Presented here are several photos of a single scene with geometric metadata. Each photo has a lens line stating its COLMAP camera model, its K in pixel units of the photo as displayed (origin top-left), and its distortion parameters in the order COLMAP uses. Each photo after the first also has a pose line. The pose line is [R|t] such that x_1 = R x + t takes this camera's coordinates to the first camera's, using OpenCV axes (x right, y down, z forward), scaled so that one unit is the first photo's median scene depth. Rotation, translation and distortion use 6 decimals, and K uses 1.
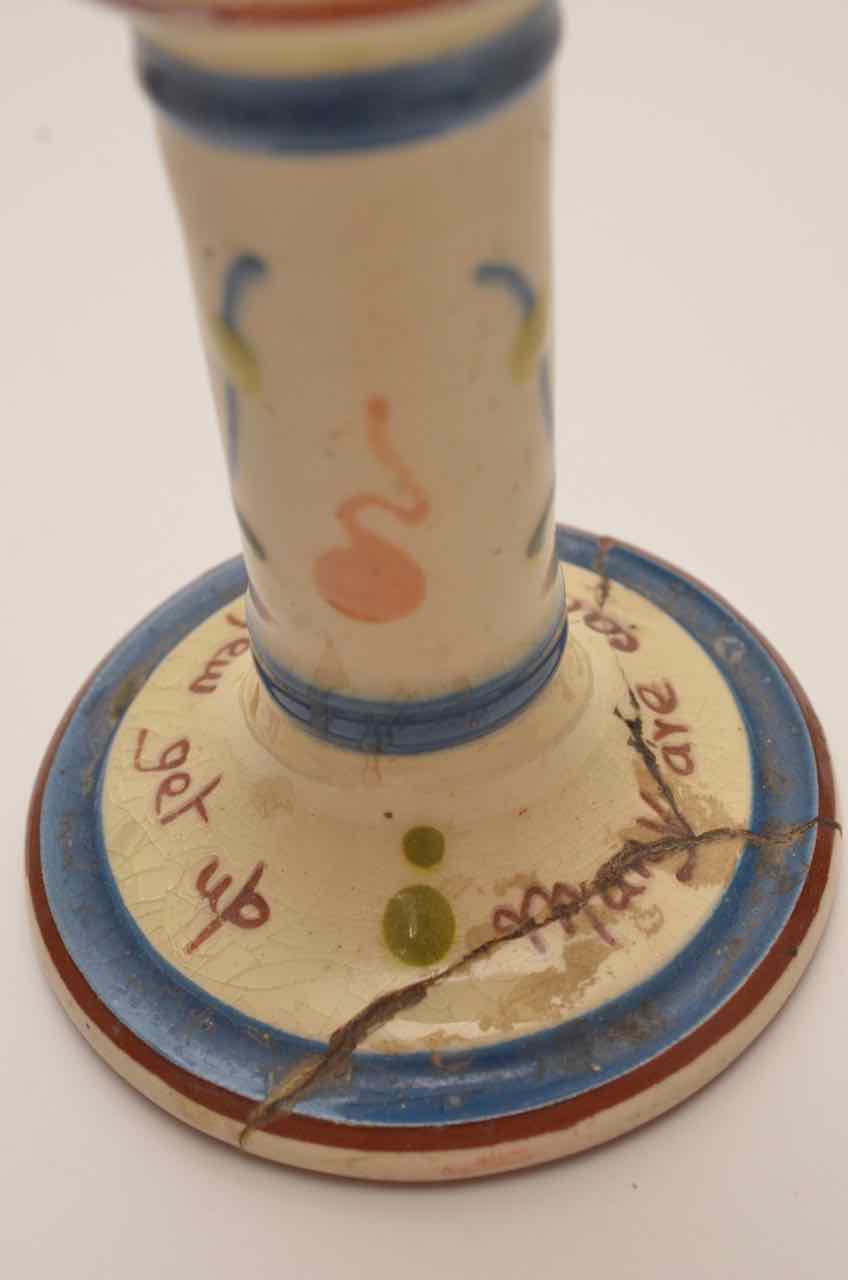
lens RADIAL K [[1580.6, 0, 431.5], [0, 1580.6, 643.8], [0, 0, 1]] dist [-0.109836, 0.000000]
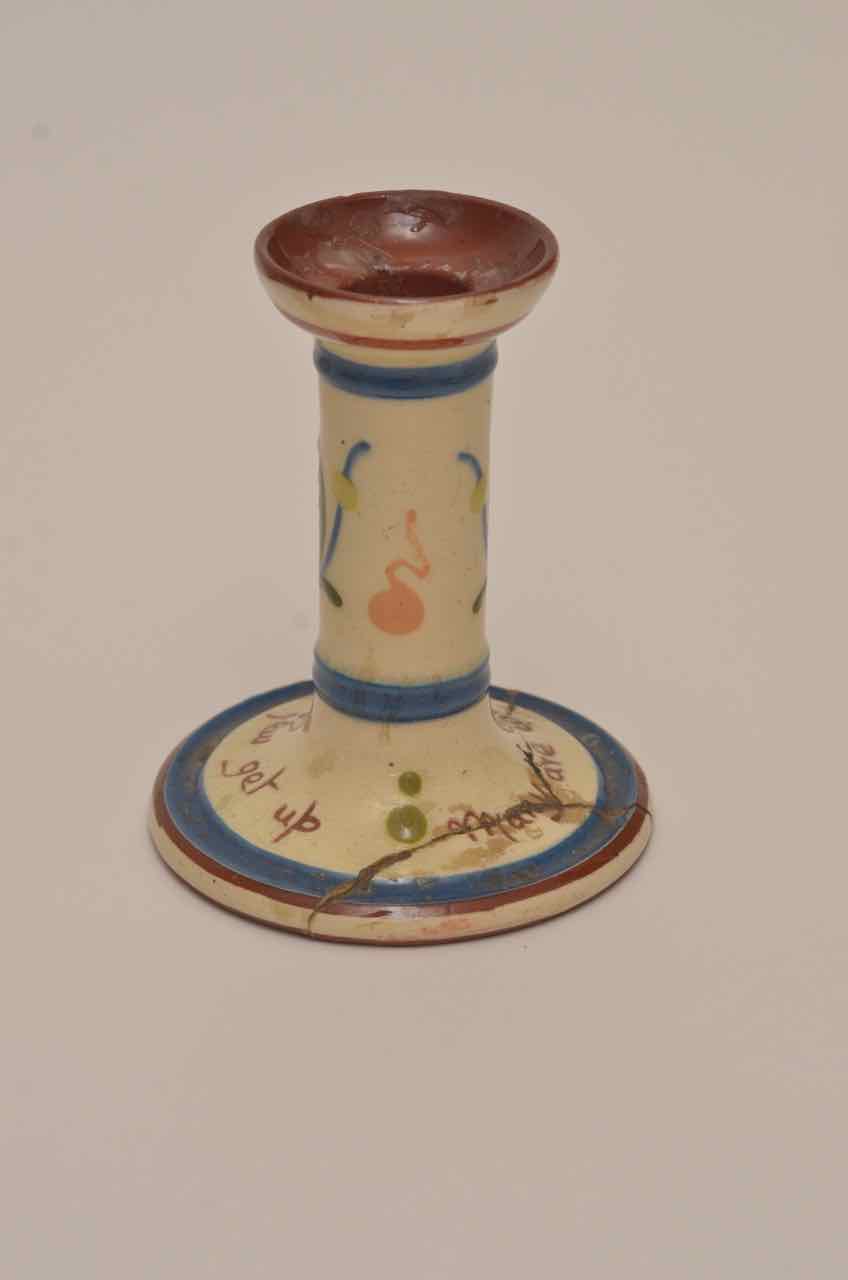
lens RADIAL K [[4569.7, 0, 423.2], [0, 4569.7, 639.3], [0, 0, 1]] dist [0.015603, 0.000000]
pose [[0.995823, 0.045597, 0.079104, -0.398611], [-0.017616, 0.946046, -0.323553, 1.613554], [-0.089589, 0.320808, 0.942898, -3.860342]]
